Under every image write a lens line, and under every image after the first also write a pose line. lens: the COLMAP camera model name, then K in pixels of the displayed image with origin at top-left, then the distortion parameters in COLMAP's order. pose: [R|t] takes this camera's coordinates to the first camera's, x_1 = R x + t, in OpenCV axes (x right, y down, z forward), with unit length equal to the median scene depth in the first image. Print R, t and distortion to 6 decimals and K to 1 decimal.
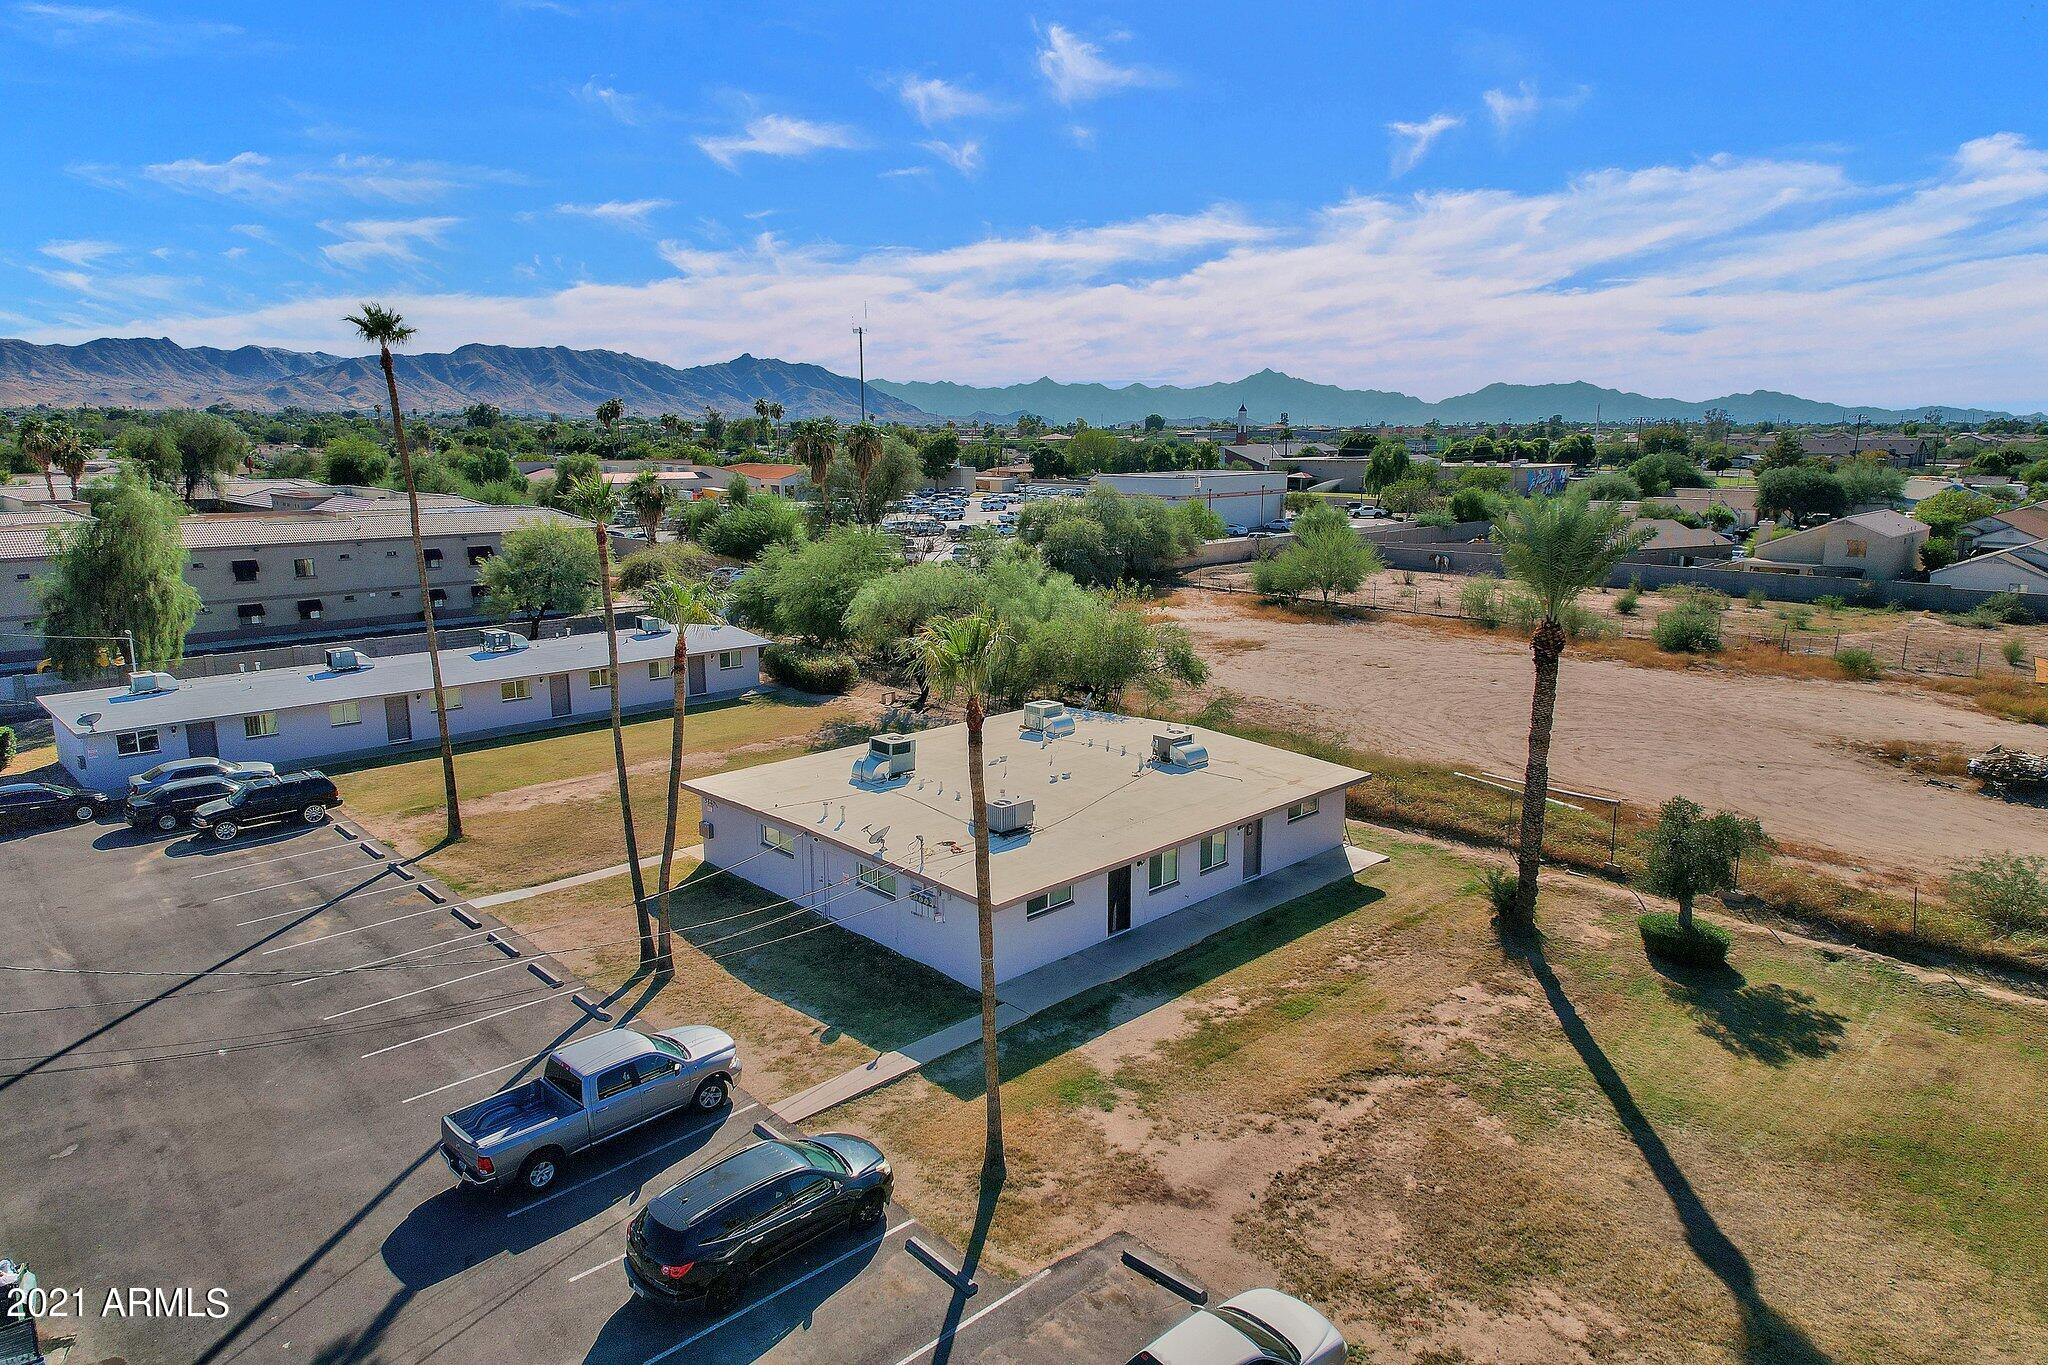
lens RADIAL K [[1252.3, 0, 1018.8], [0, 1252.3, 687.4], [0, 0, 1]] dist [0.091162, -0.072685]
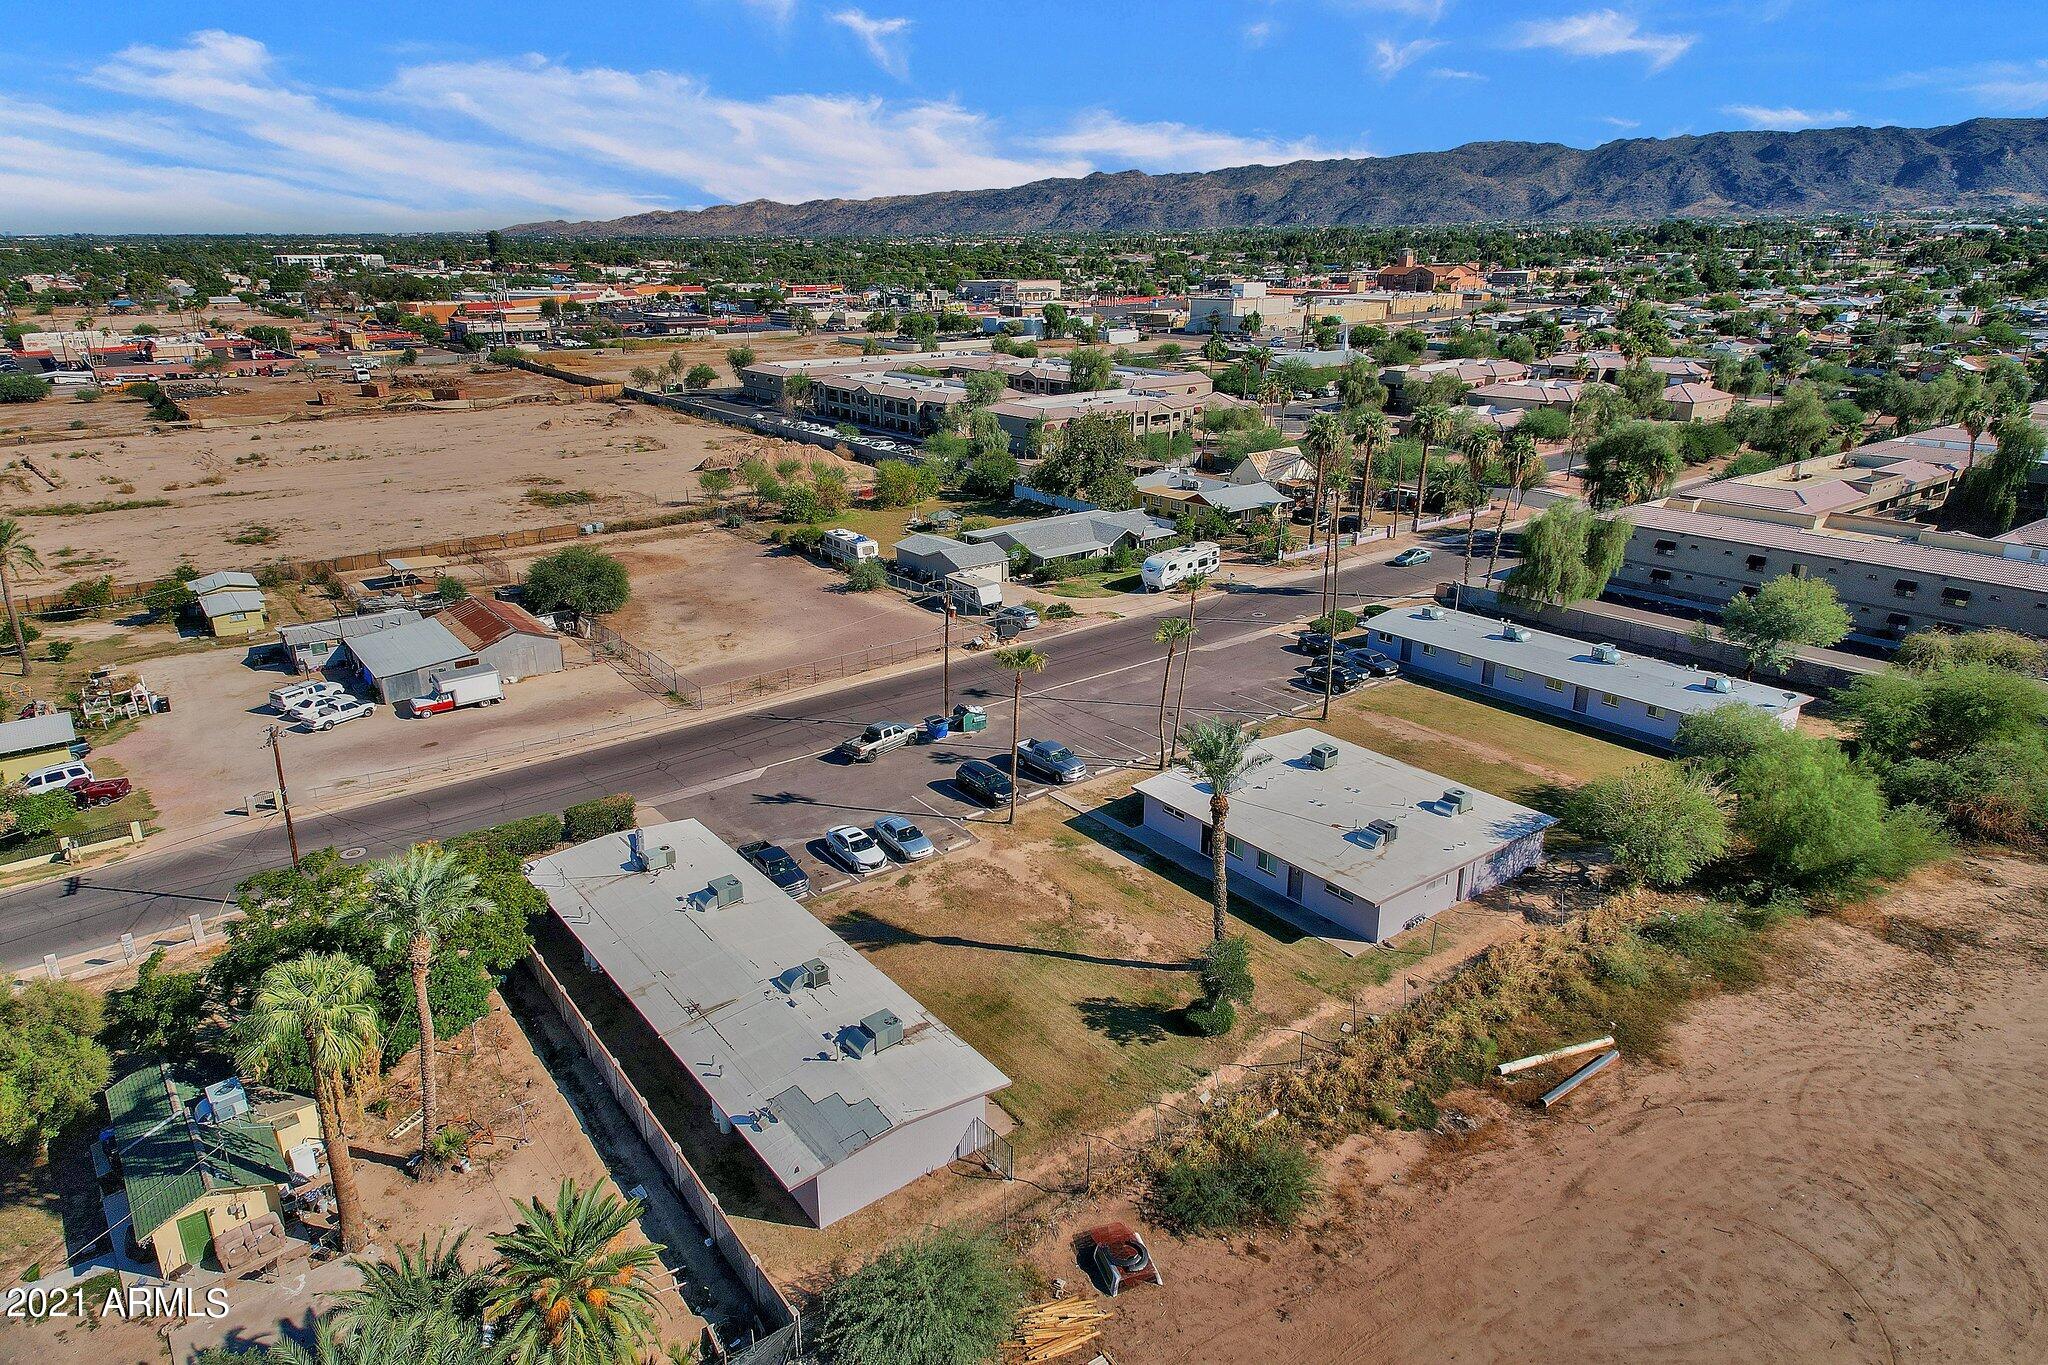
lens RADIAL K [[1252.3, 0, 1018.8], [0, 1252.3, 687.4], [0, 0, 1]] dist [0.091162, -0.072685]
pose [[-0.122505, 0.333208, -0.934861, 1.829666], [-0.193712, 0.915812, 0.351803, -0.670780], [0.973380, 0.224191, -0.047645, 0.725631]]
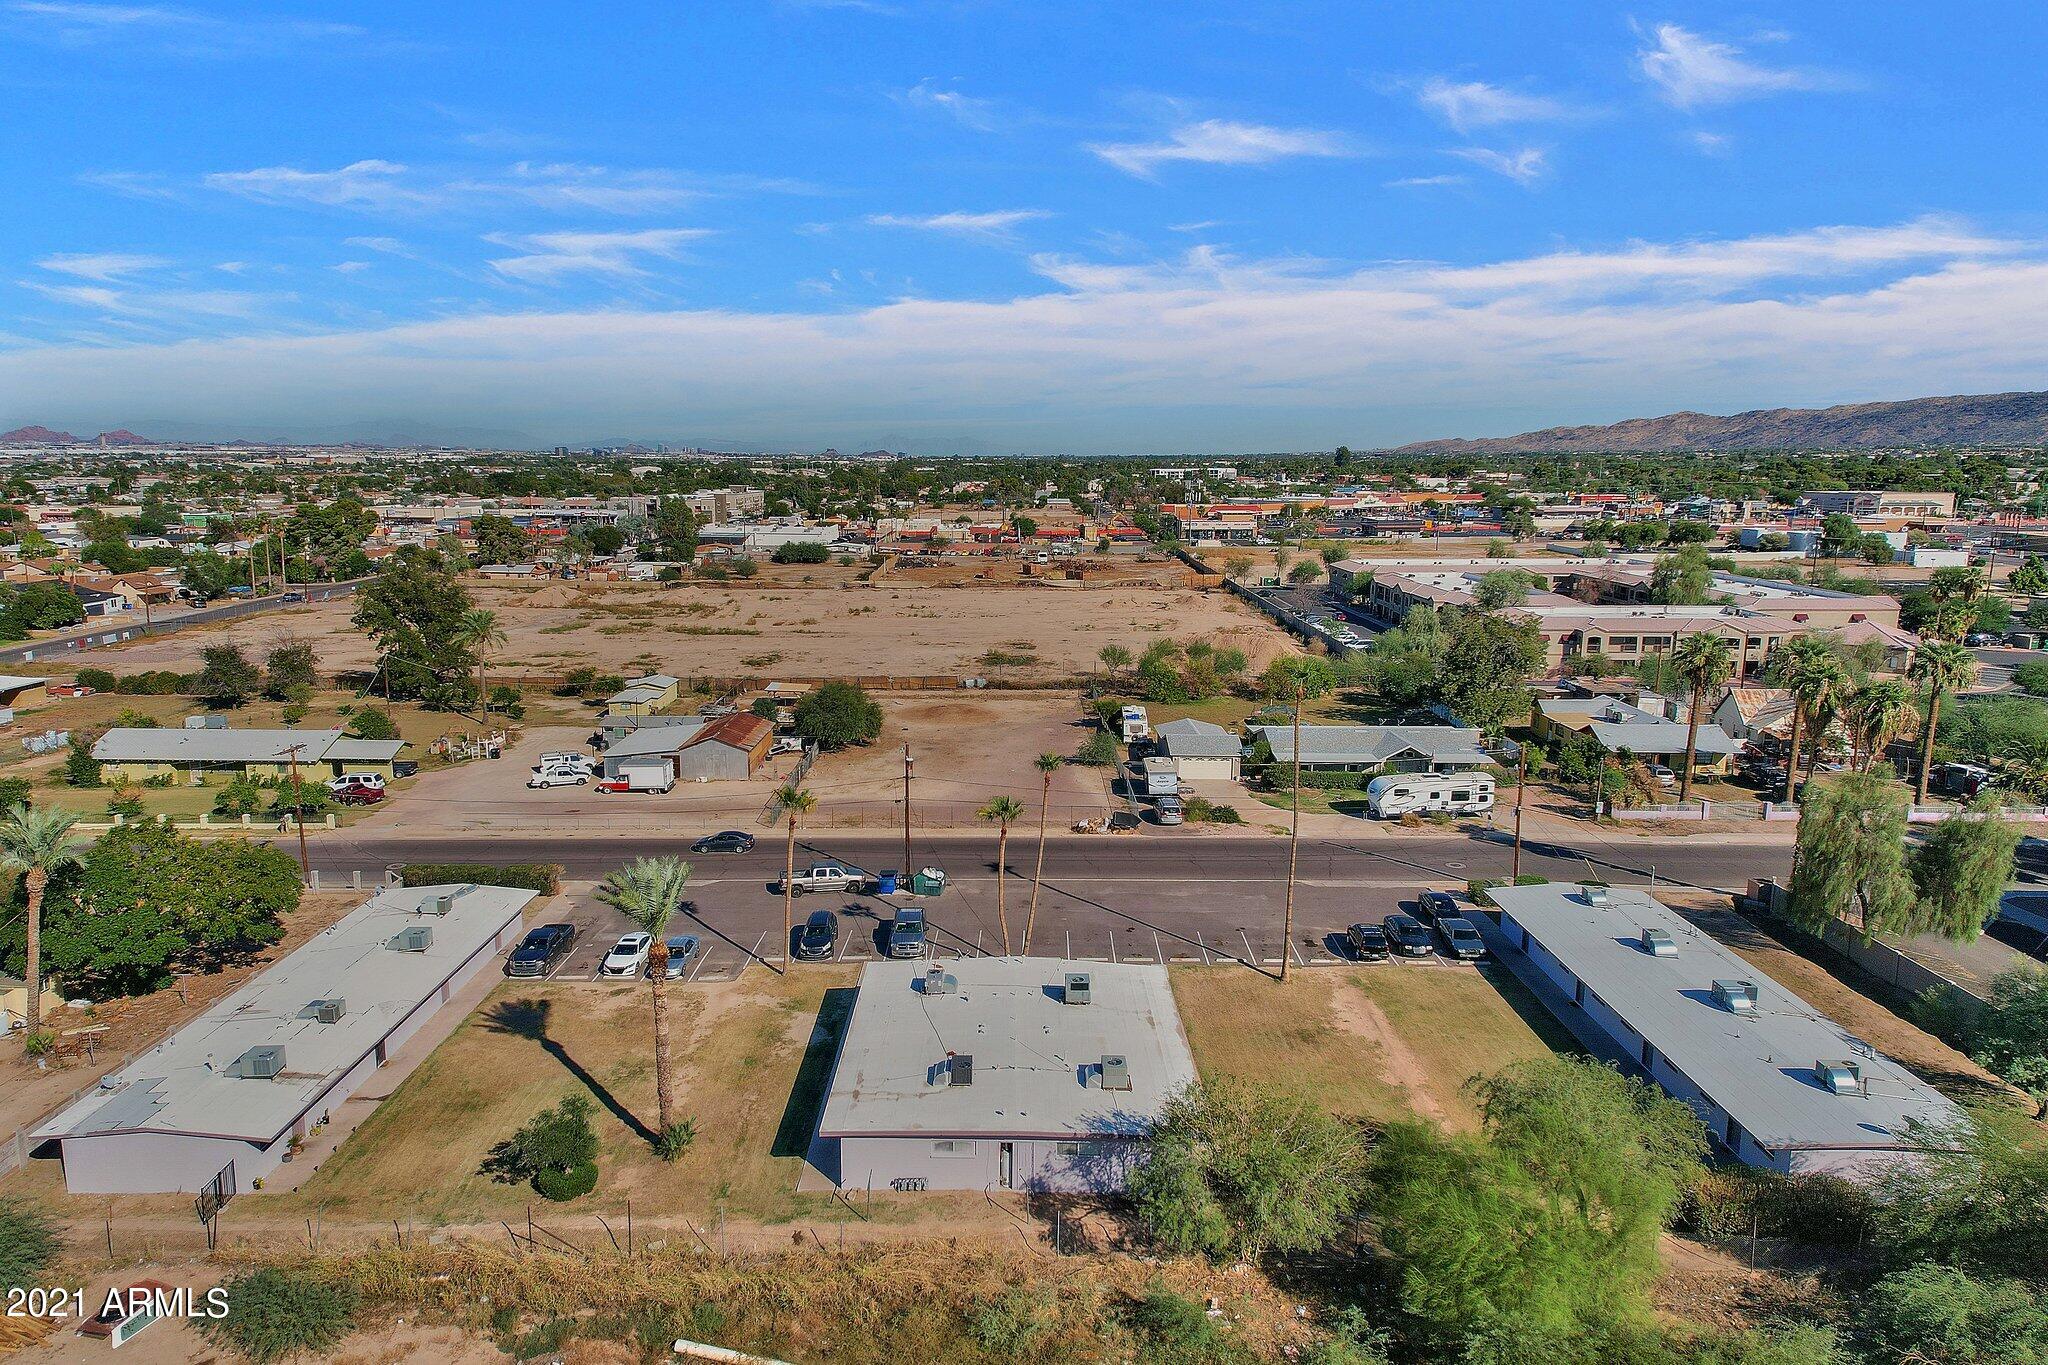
lens RADIAL K [[1322.2, 0, 990.5], [0, 1322.2, 686.2], [0, 0, 1]] dist [0.059213, -0.000987]
pose [[-0.714560, 0.118291, -0.689500, 1.107903], [-0.141758, 0.940670, 0.308292, -0.833744], [0.685061, 0.318035, -0.655397, 2.087391]]
